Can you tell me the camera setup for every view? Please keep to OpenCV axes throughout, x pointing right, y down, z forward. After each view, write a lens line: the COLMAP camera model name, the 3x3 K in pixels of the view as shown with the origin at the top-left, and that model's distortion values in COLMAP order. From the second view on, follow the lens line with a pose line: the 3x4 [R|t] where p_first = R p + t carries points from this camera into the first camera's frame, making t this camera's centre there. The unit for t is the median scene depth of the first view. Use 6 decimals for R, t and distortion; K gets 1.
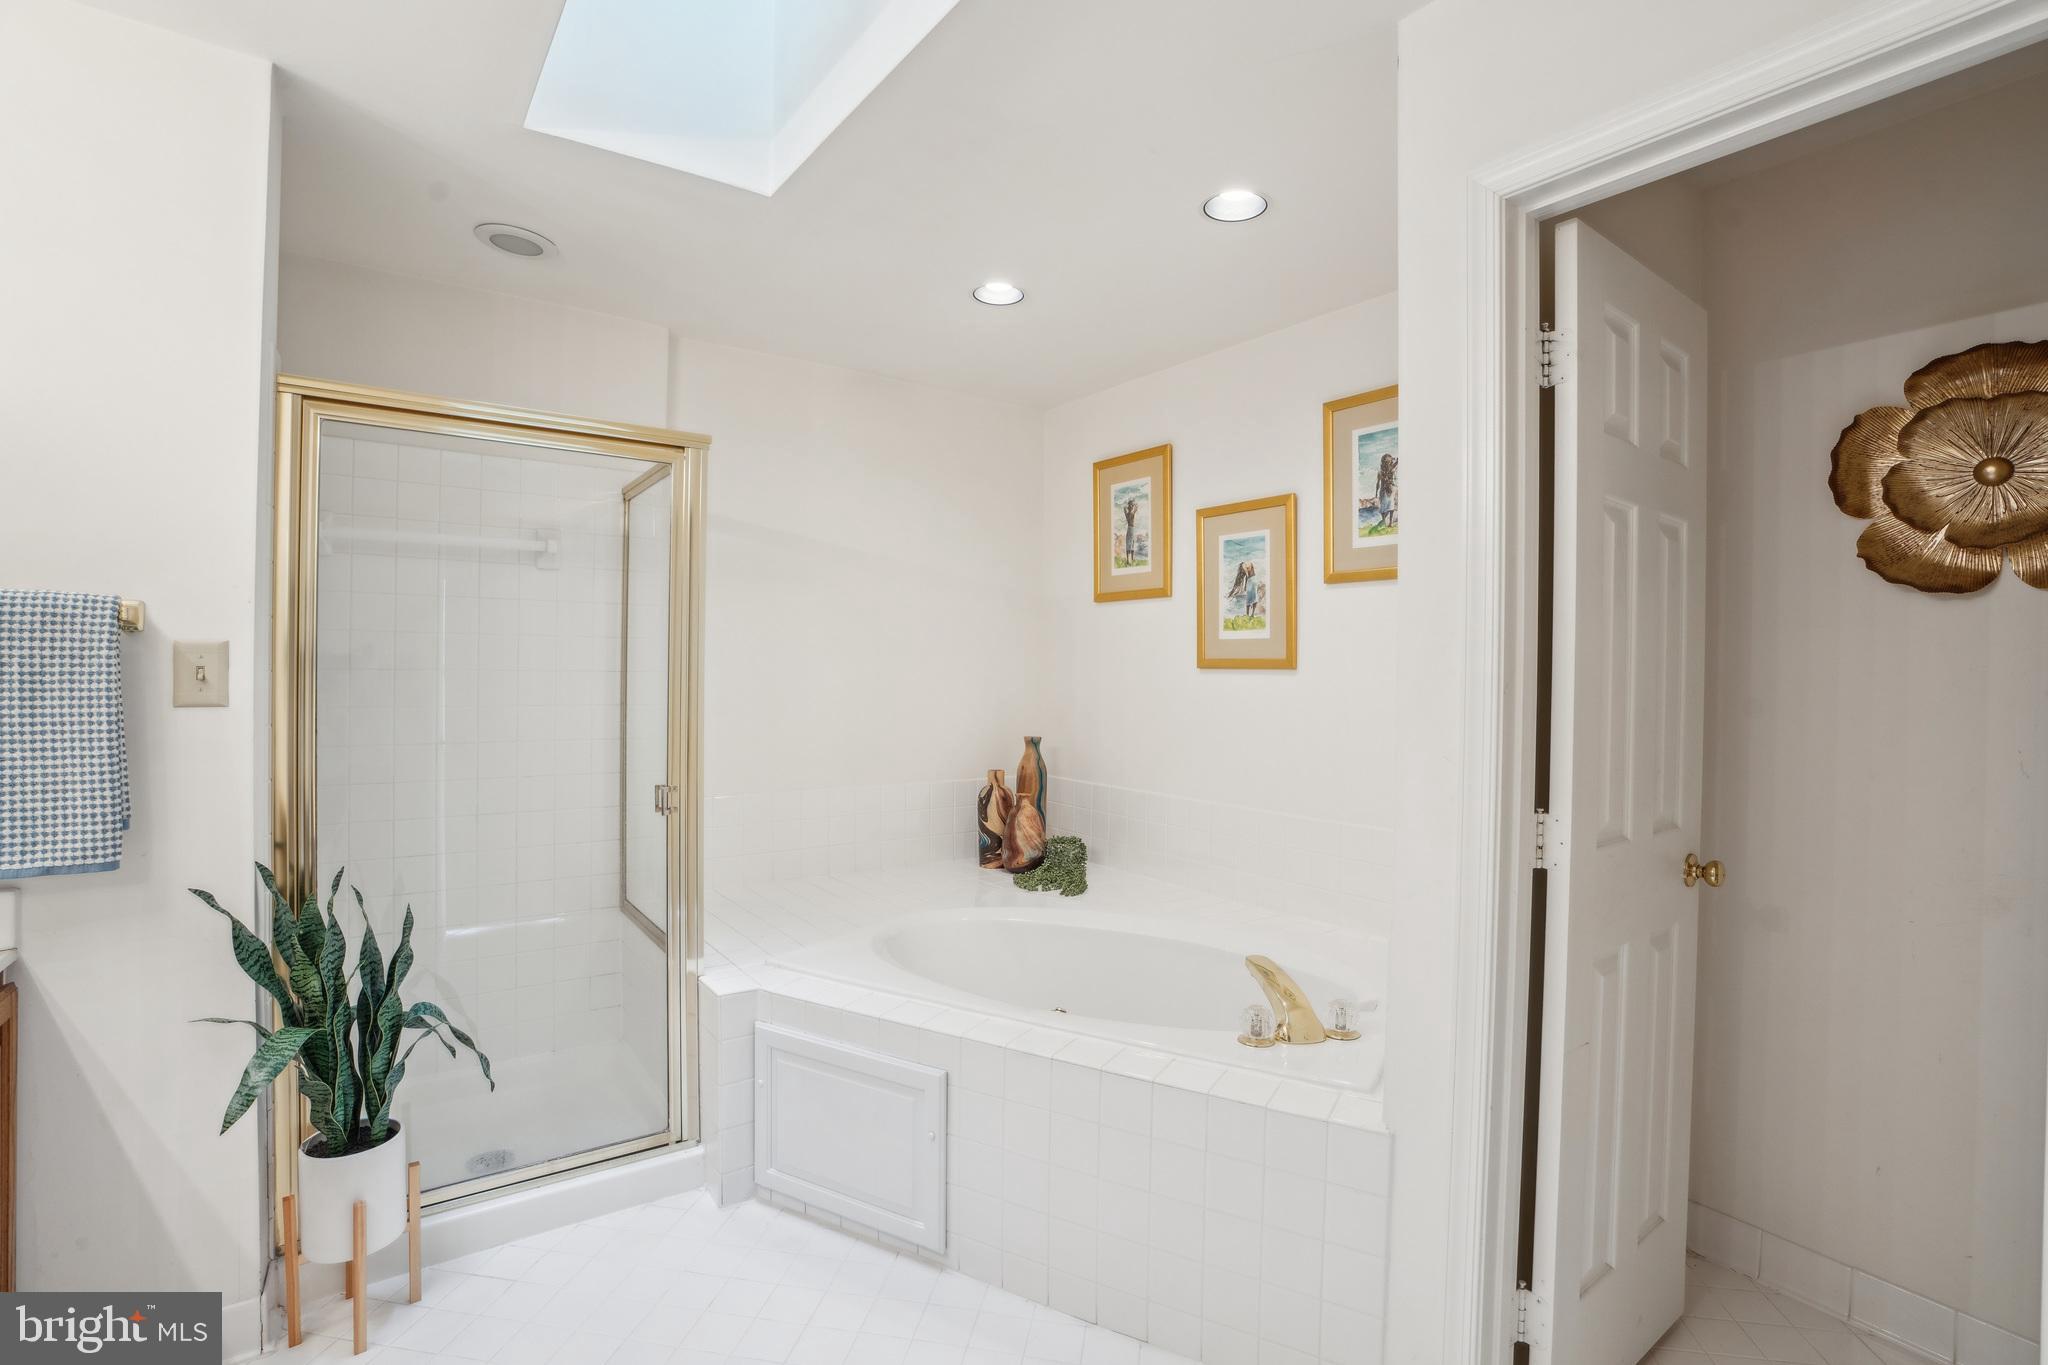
lens RADIAL K [[949.0, 0, 1024.0], [0, 949.0, 682.5], [0, 0, 1]] dist [-0.033245, 0.000921]
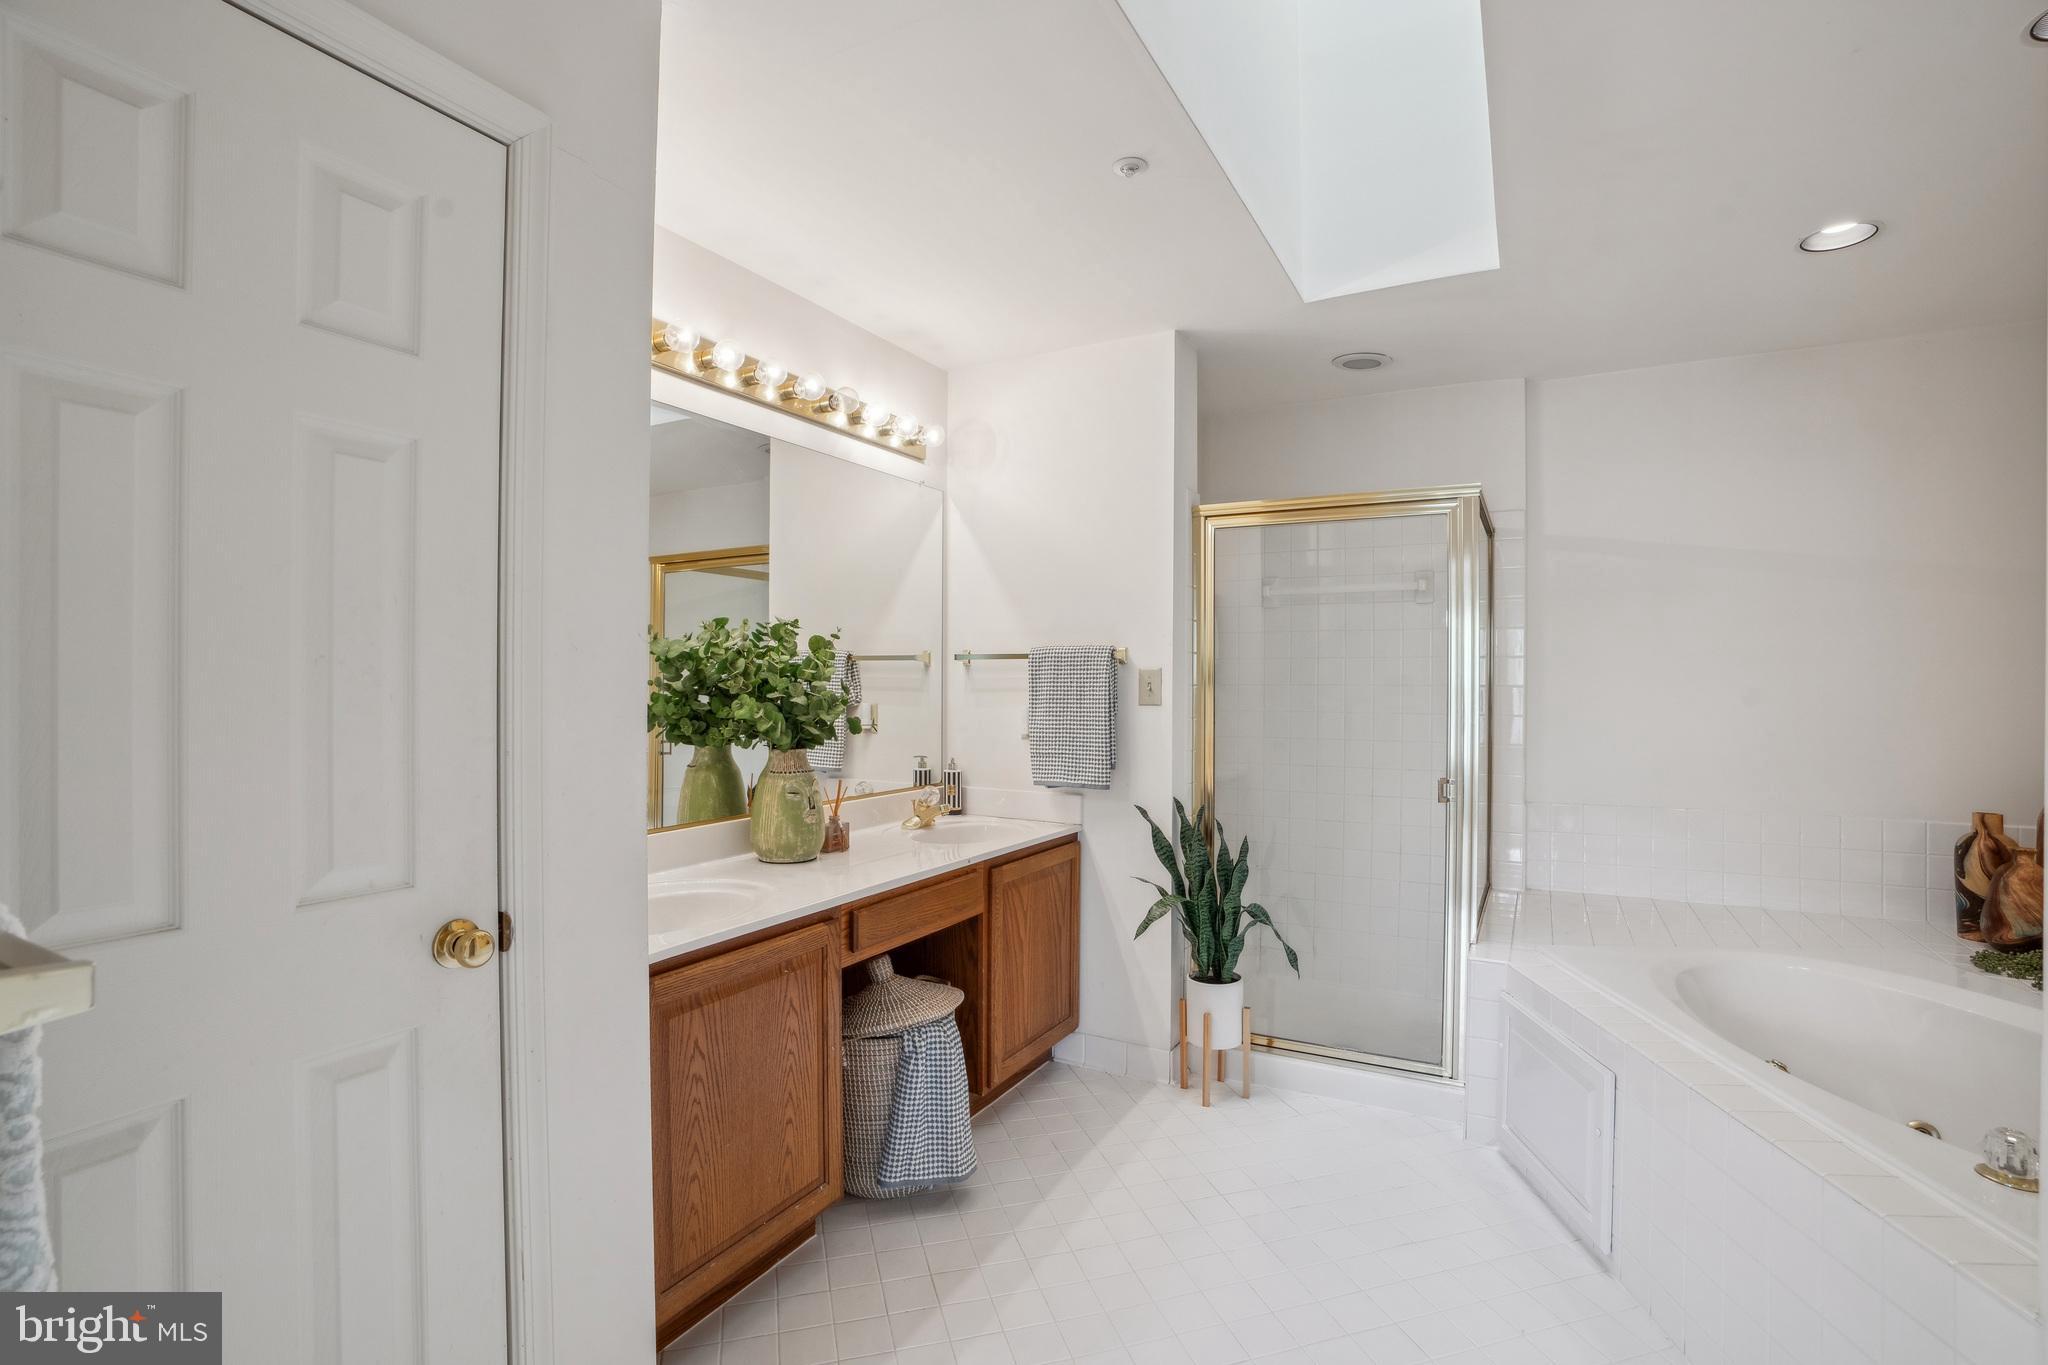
lens RADIAL K [[940.7, 0, 1027.7], [0, 940.7, 689.7], [0, 0, 1]] dist [-0.069660, 0.022128]
pose [[0.436044, -0.001262, -0.899925, 0.525884], [-0.006559, 0.999968, -0.004581, 0.004987], [0.899902, 0.007900, 0.436022, 0.002426]]
